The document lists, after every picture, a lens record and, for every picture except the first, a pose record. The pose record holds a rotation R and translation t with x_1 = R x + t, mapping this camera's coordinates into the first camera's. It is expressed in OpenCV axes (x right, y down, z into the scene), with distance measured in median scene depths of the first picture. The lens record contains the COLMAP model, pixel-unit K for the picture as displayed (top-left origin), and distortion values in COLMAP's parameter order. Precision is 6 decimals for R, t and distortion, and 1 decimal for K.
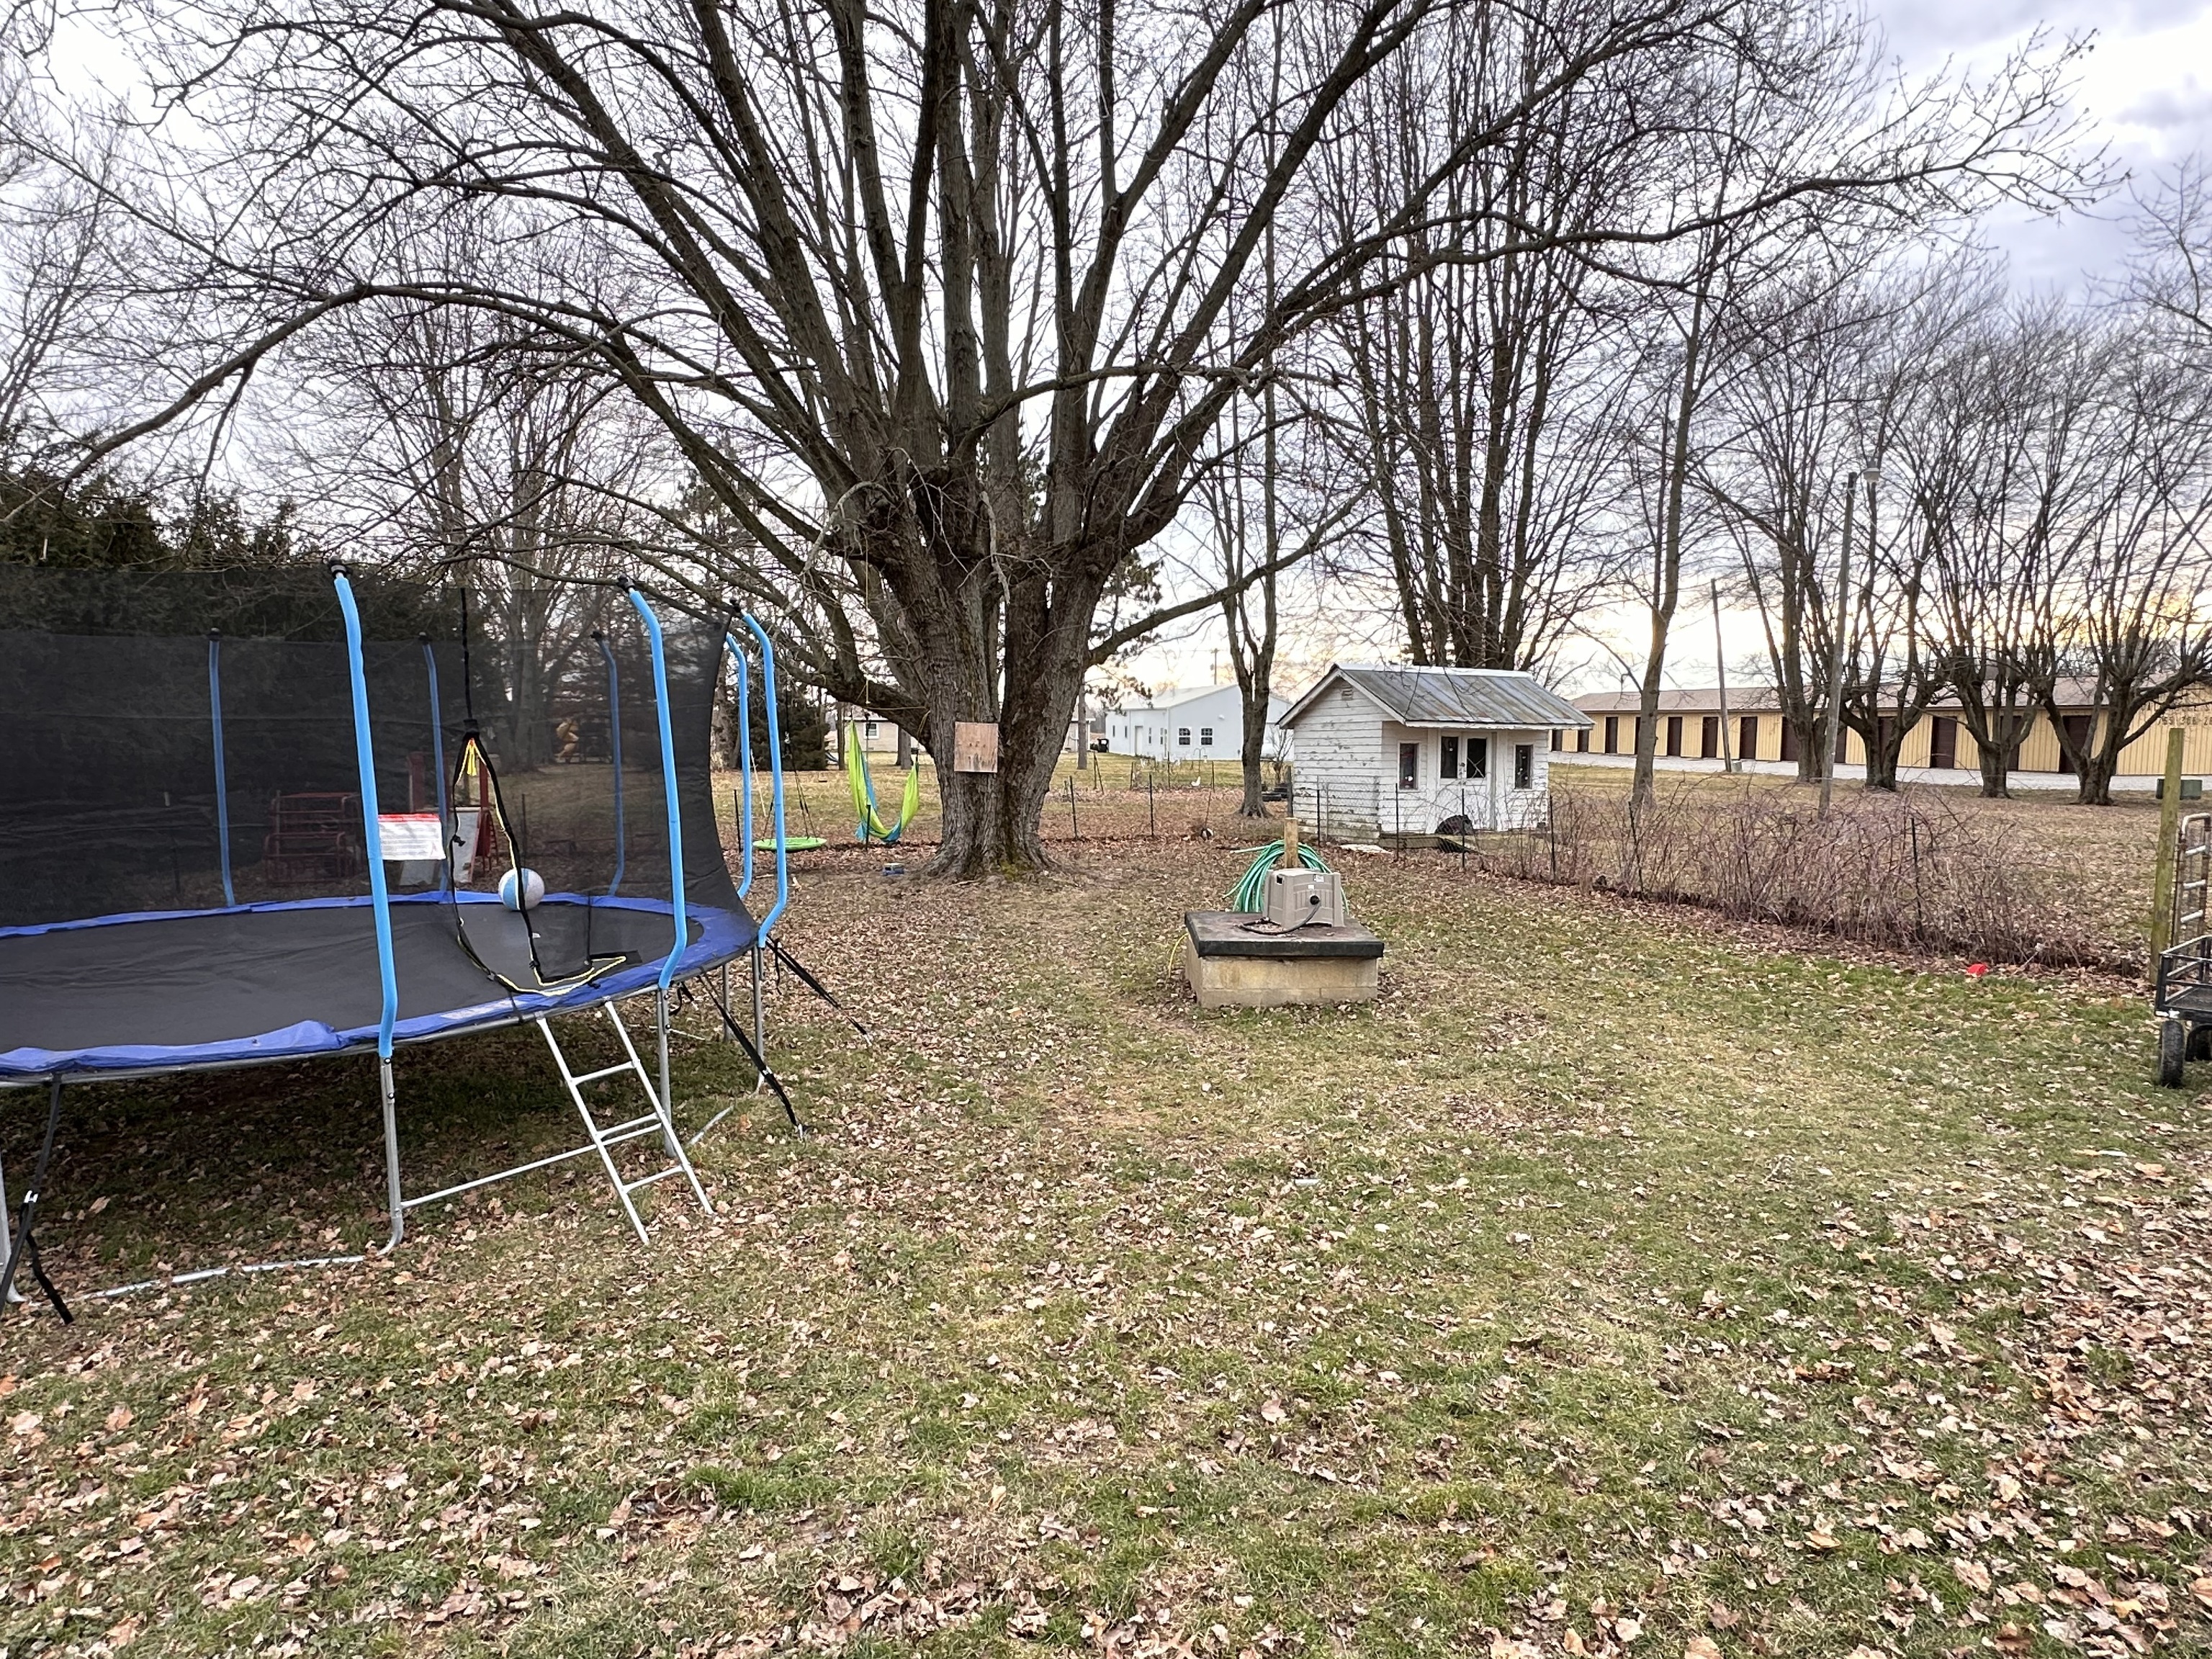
lens RADIAL K [[1359.6, 0, 1106.0], [0, 1359.6, 829.5], [0, 0, 1]] dist [-0.002783, -0.000167]
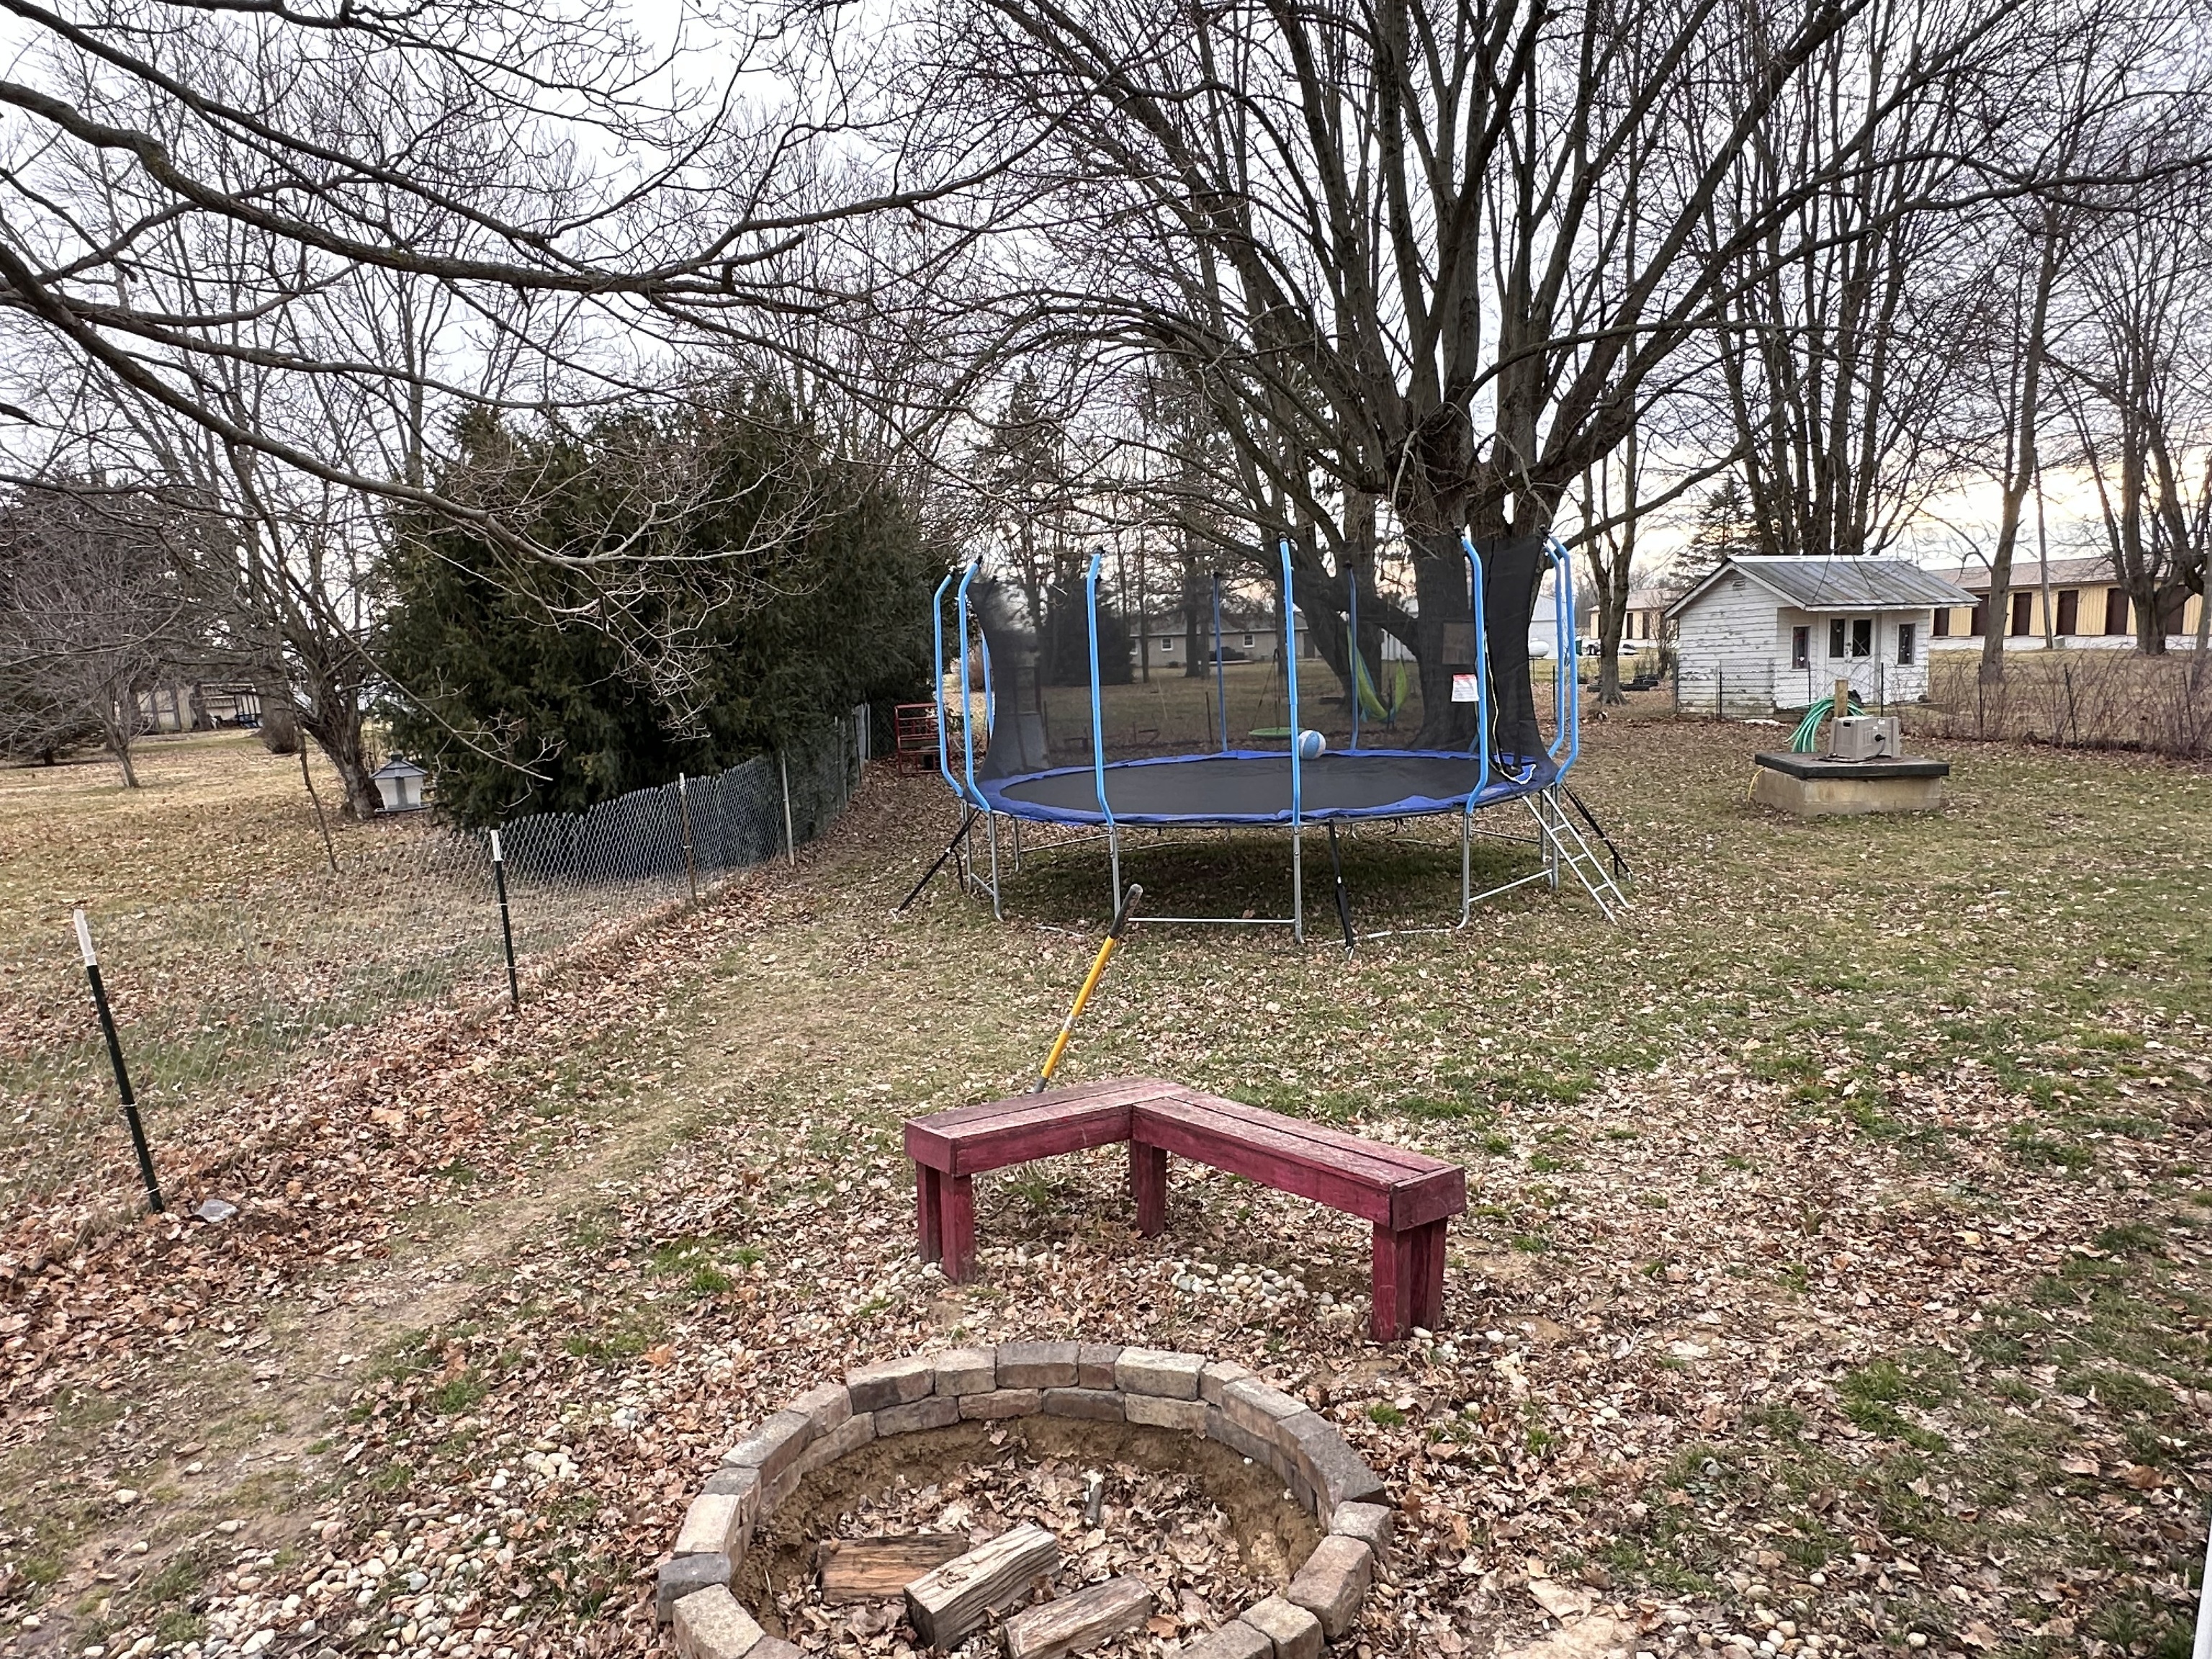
lens RADIAL K [[1329.3, 0, 1102.8], [0, 1329.3, 836.5], [0, 0, 1]] dist [-0.007519, -0.003969]
pose [[0.984671, -0.021232, -0.173126, -0.147501], [0.033489, 0.997111, 0.068182, 0.013528], [0.171178, -0.072935, 0.982537, -0.163821]]
